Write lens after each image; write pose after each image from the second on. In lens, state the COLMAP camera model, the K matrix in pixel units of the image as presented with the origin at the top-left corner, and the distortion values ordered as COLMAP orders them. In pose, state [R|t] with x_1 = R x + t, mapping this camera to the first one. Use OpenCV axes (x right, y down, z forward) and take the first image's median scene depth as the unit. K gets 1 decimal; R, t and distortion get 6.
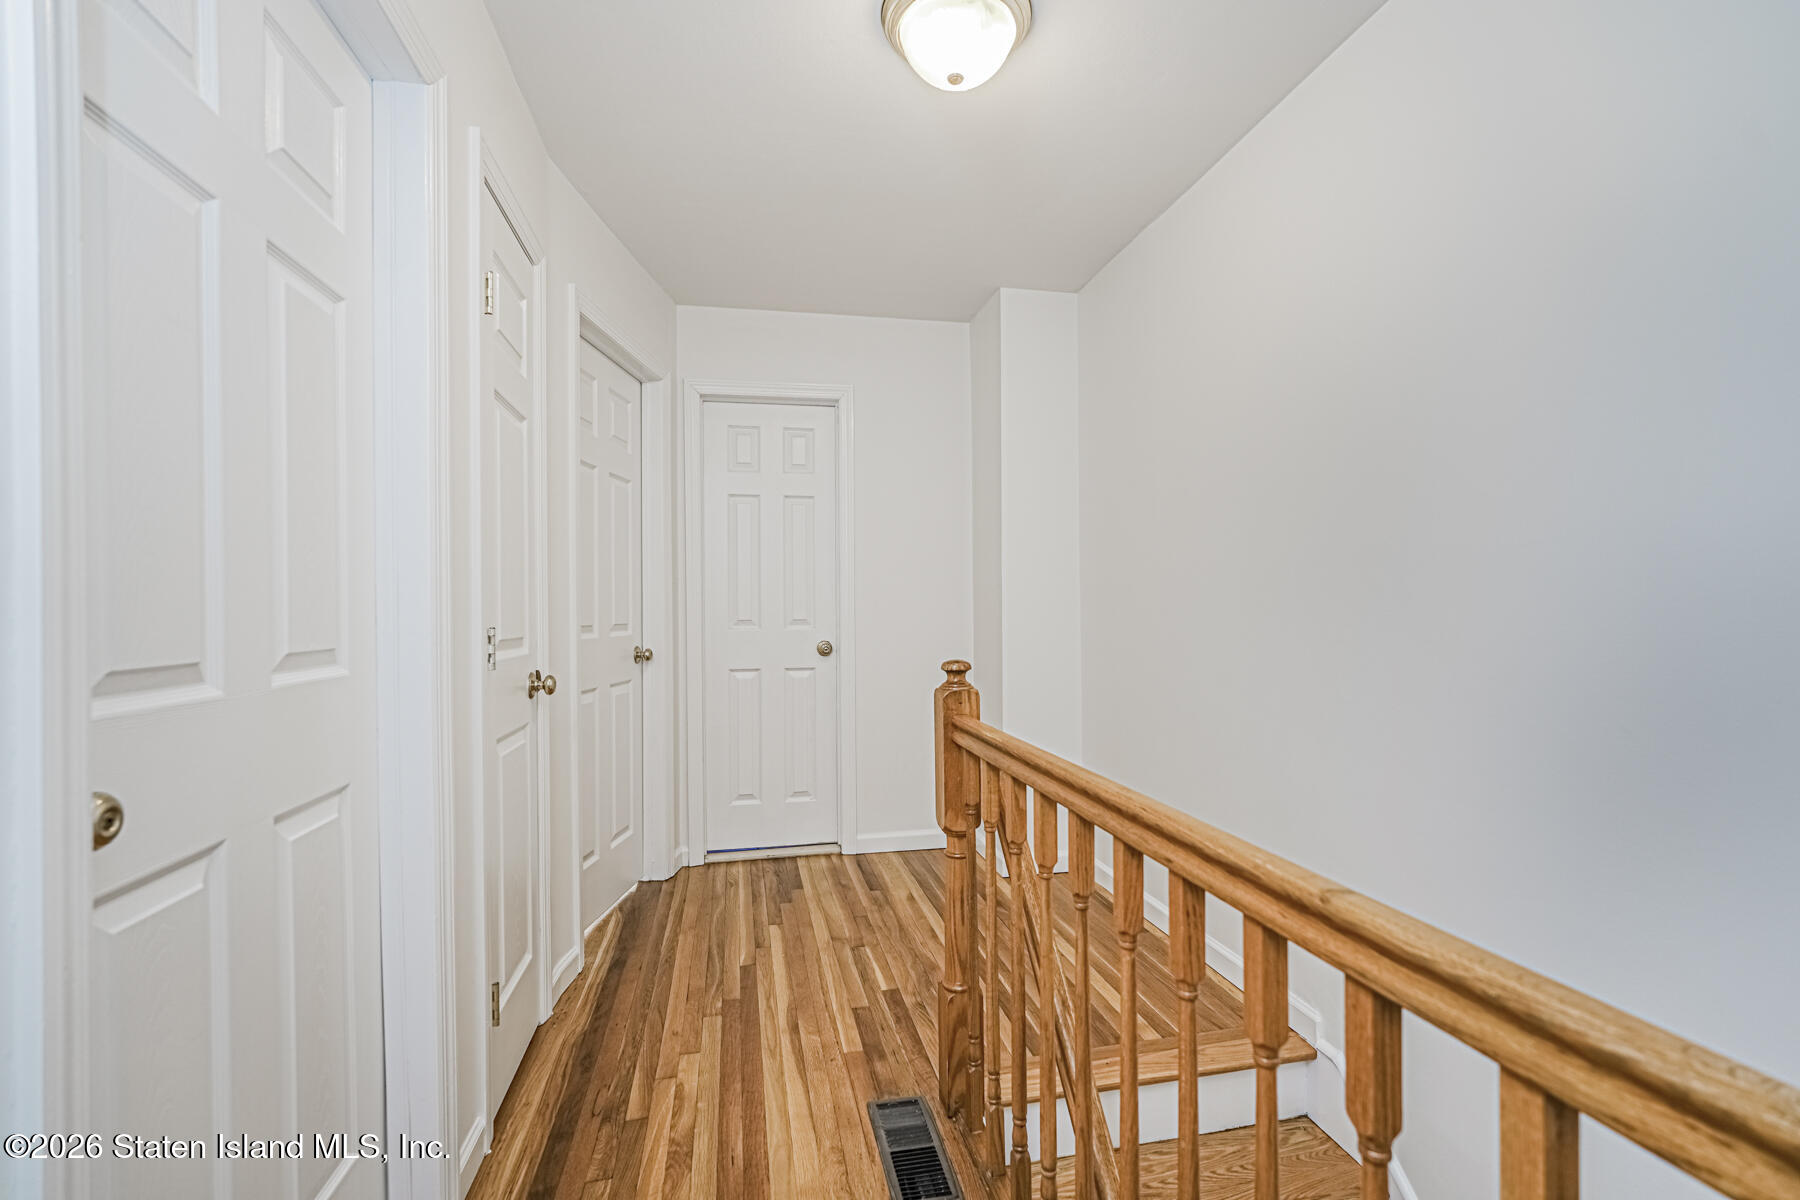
lens RADIAL K [[796.2, 0, 905.9], [0, 796.2, 602.6], [0, 0, 1]] dist [-0.011052, 0.006833]
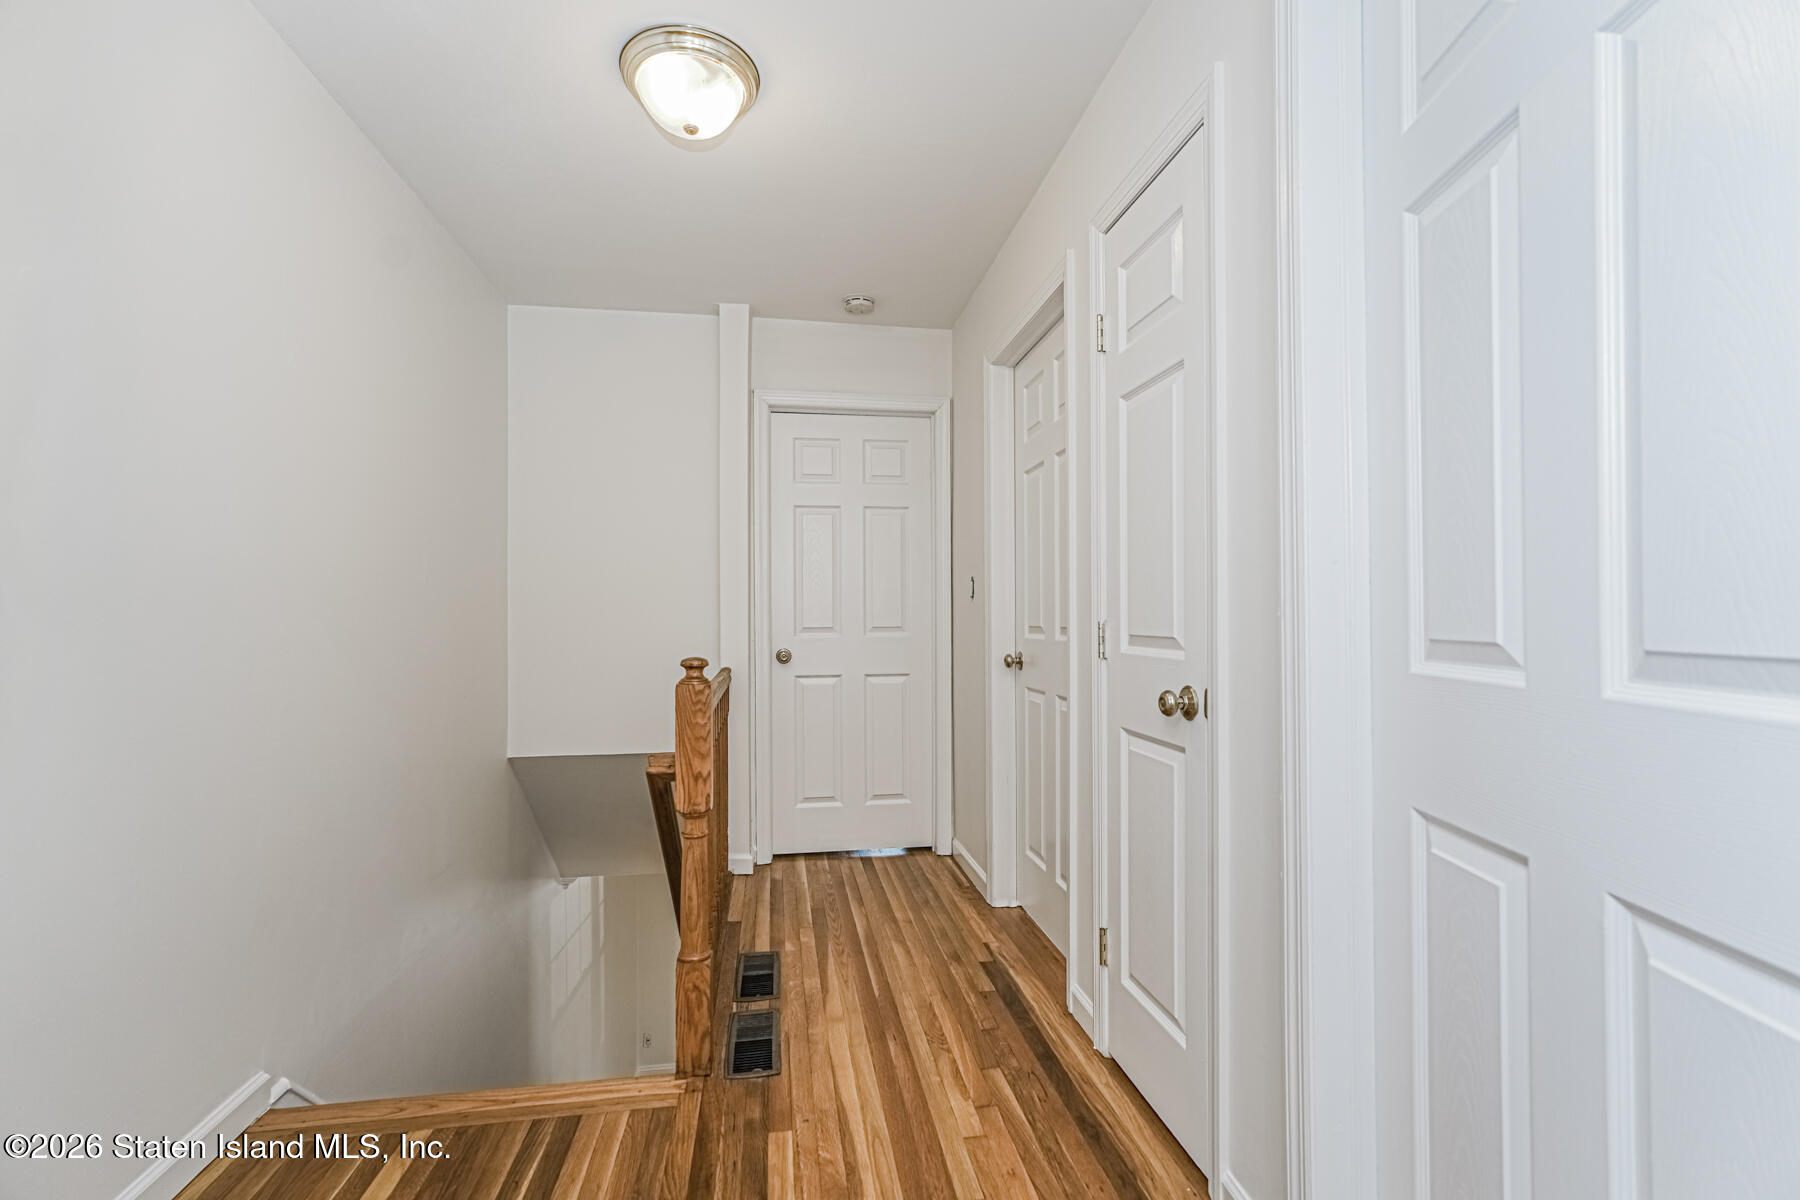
lens RADIAL K [[796.2, 0, 898.3], [0, 796.2, 608.5], [0, 0, 1]] dist [-0.011052, 0.006833]
pose [[-0.998334, 0.016907, 0.055166, -0.264116], [0.016090, 0.999755, -0.015213, 0.024931], [-0.055410, -0.014300, -0.998361, 1.971835]]
